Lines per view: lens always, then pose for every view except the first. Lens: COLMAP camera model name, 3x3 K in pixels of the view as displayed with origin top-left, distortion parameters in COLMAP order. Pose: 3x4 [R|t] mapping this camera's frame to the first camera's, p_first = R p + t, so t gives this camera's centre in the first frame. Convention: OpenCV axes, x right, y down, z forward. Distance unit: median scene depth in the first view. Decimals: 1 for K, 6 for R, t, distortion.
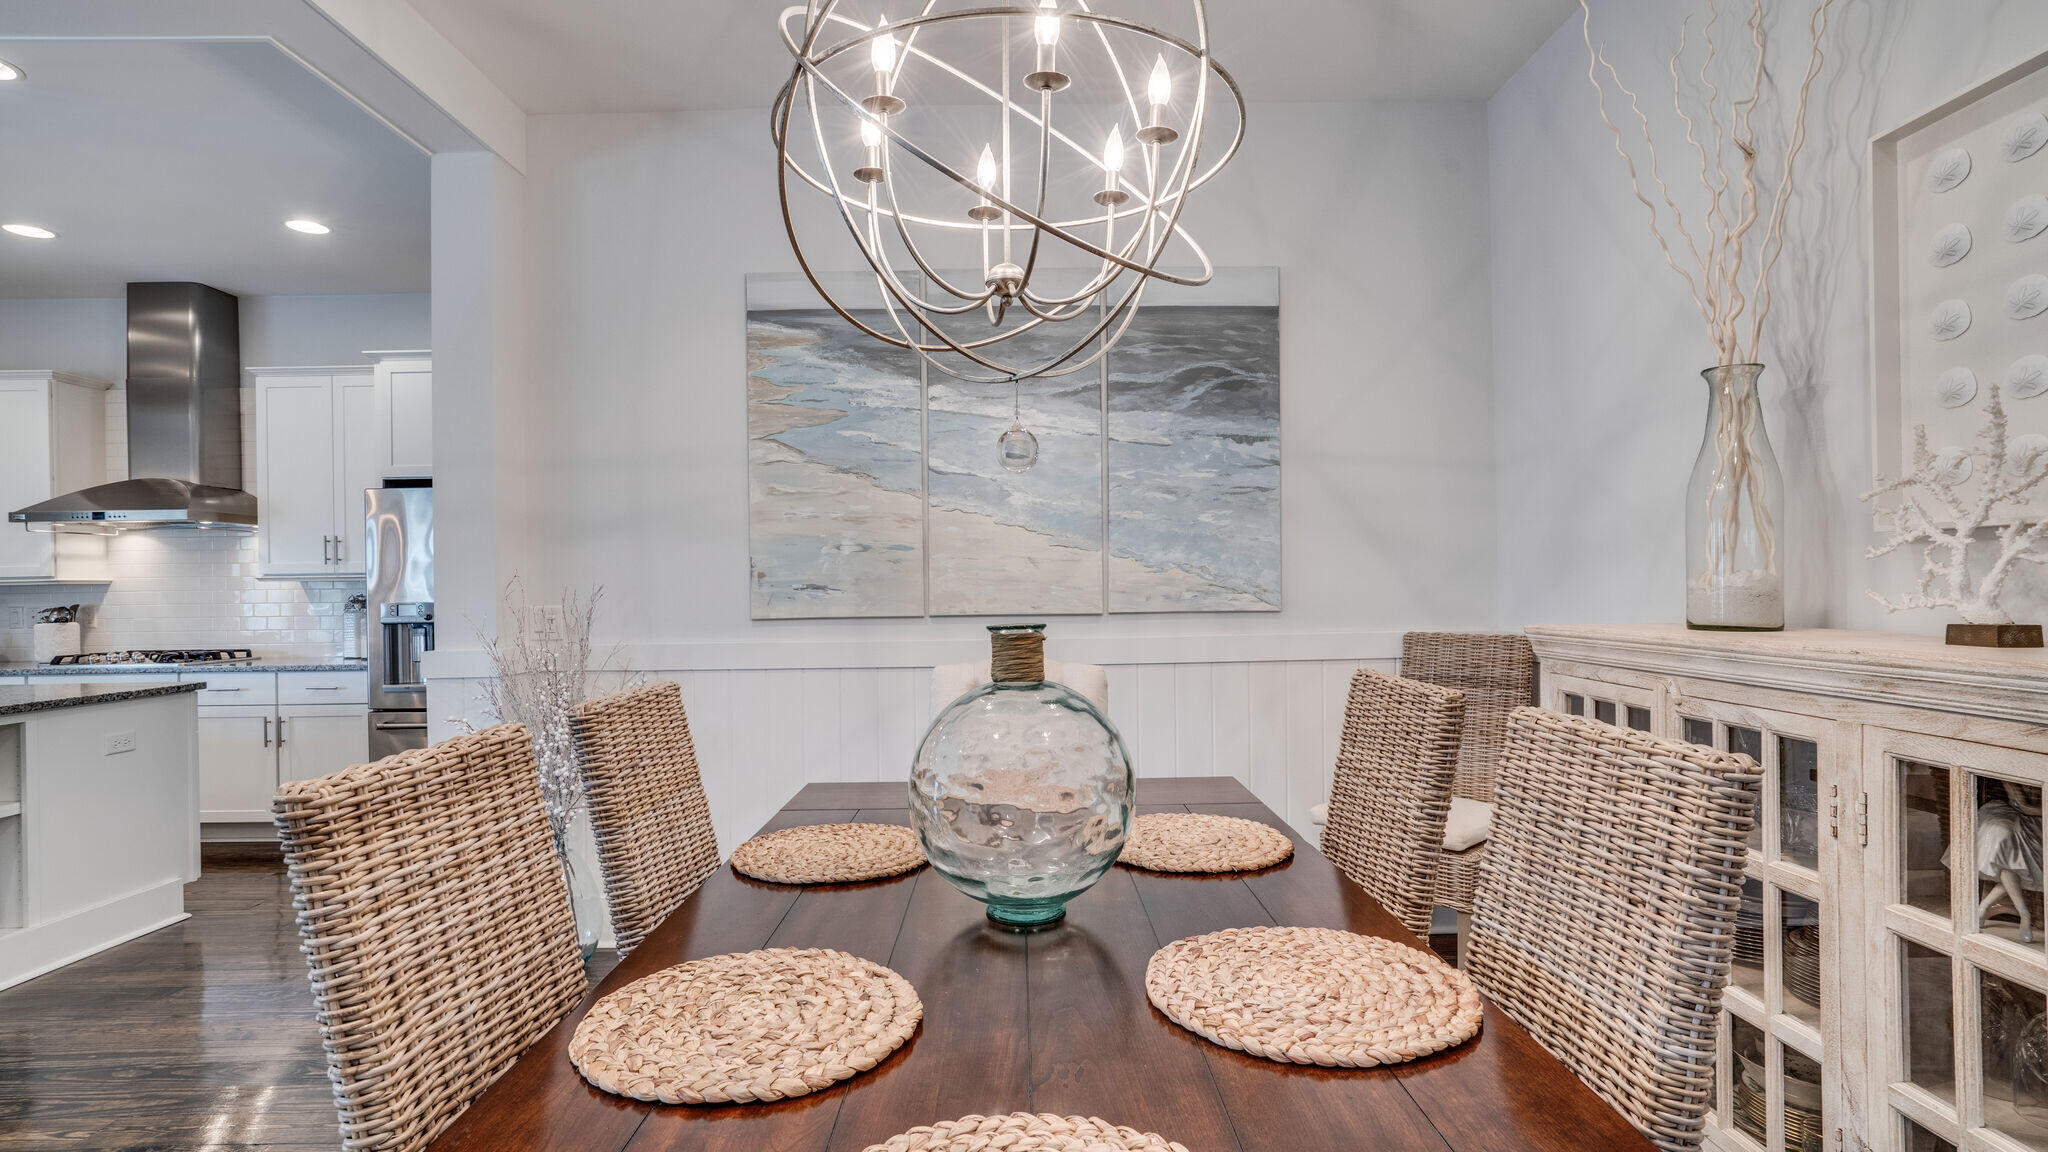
lens RADIAL K [[990.6, 0, 1033.1], [0, 990.6, 581.9], [0, 0, 1]] dist [-0.014448, 0.005109]
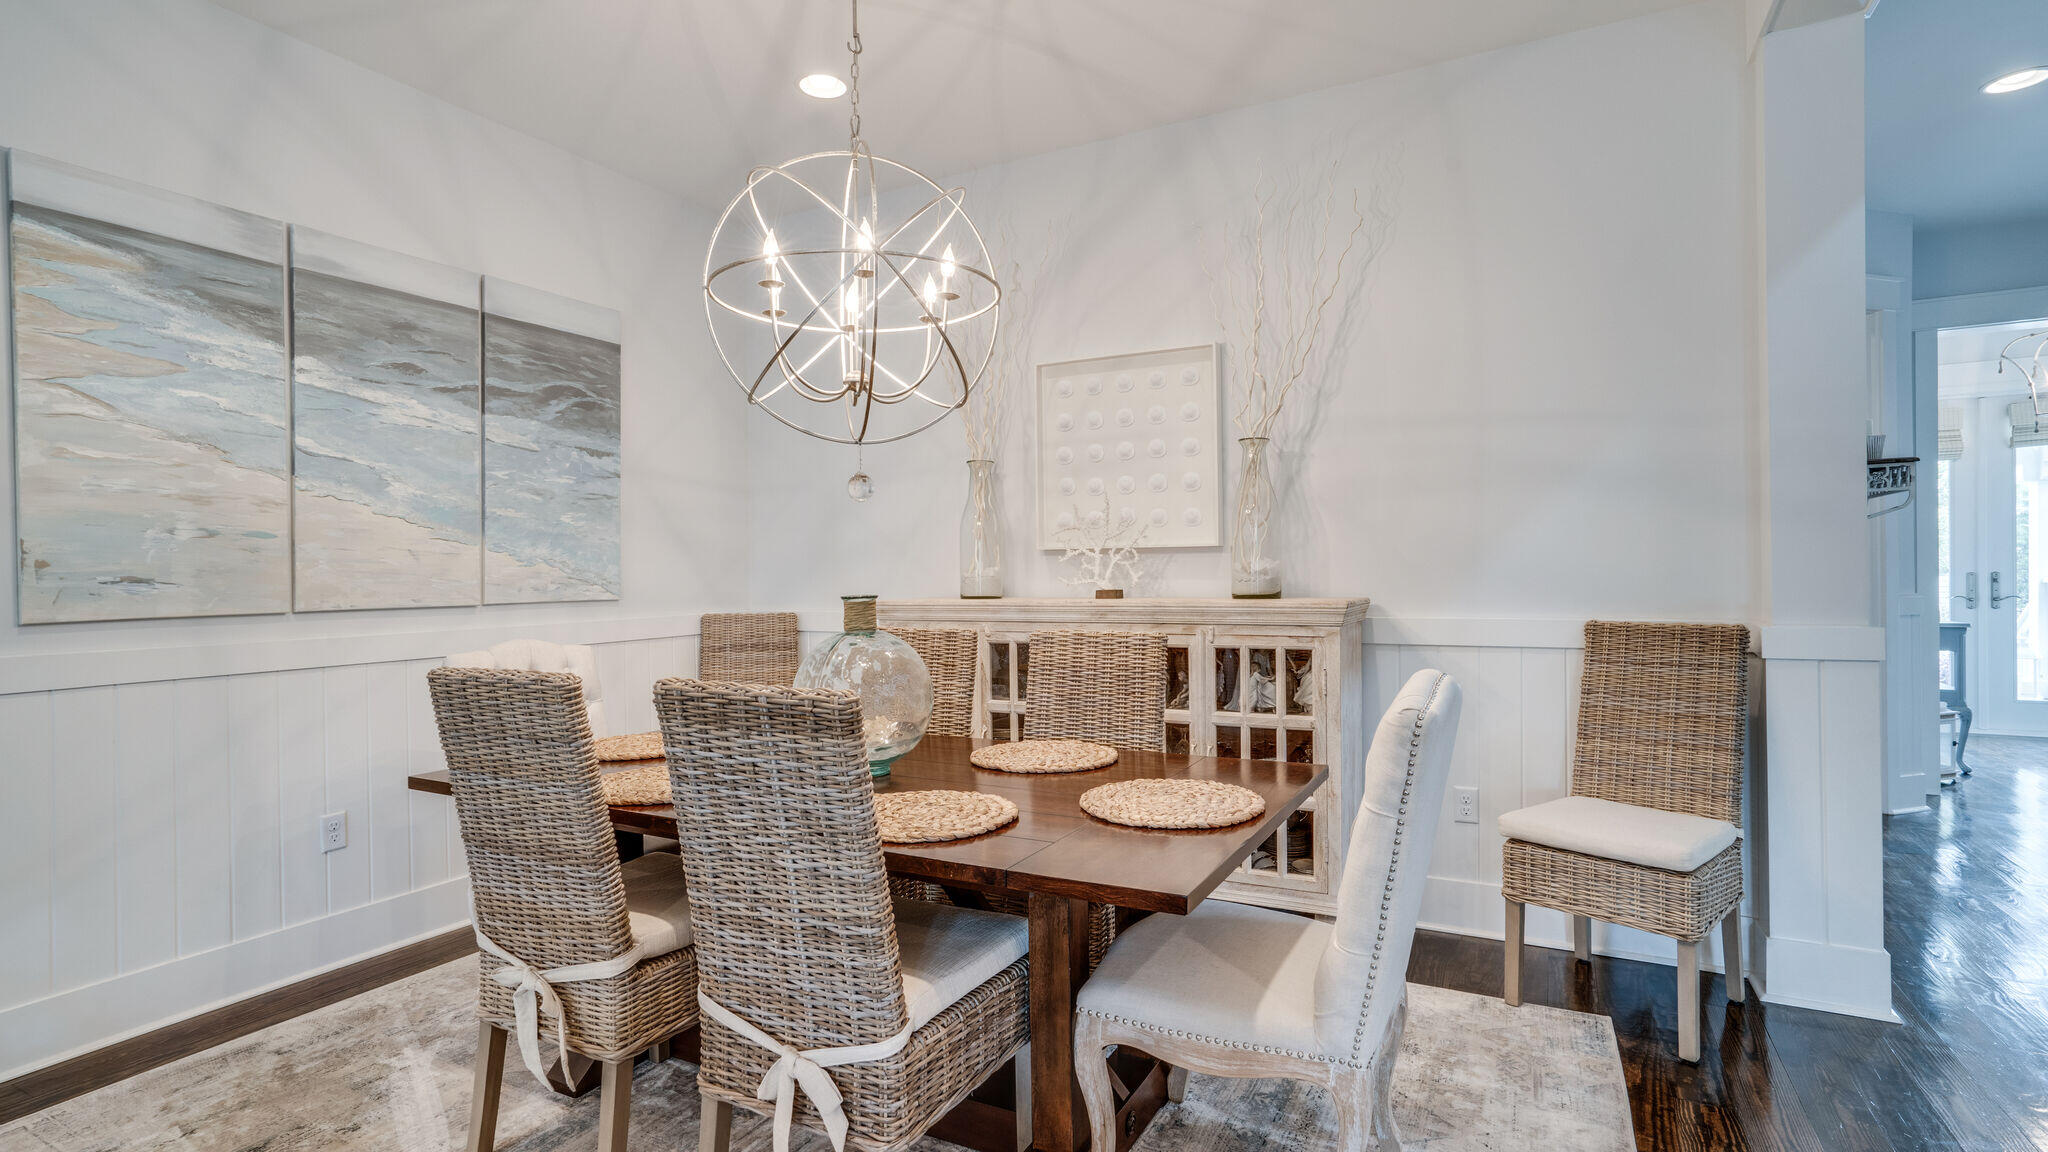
lens RADIAL K [[990.6, 0, 1027.5], [0, 990.6, 583.4], [0, 0, 1]] dist [-0.014448, 0.005109]
pose [[0.482550, -0.003351, 0.875862, -0.563657], [0.004745, 0.999988, 0.001212, 0.010306], [-0.875856, 0.003571, 0.482560, -0.006609]]
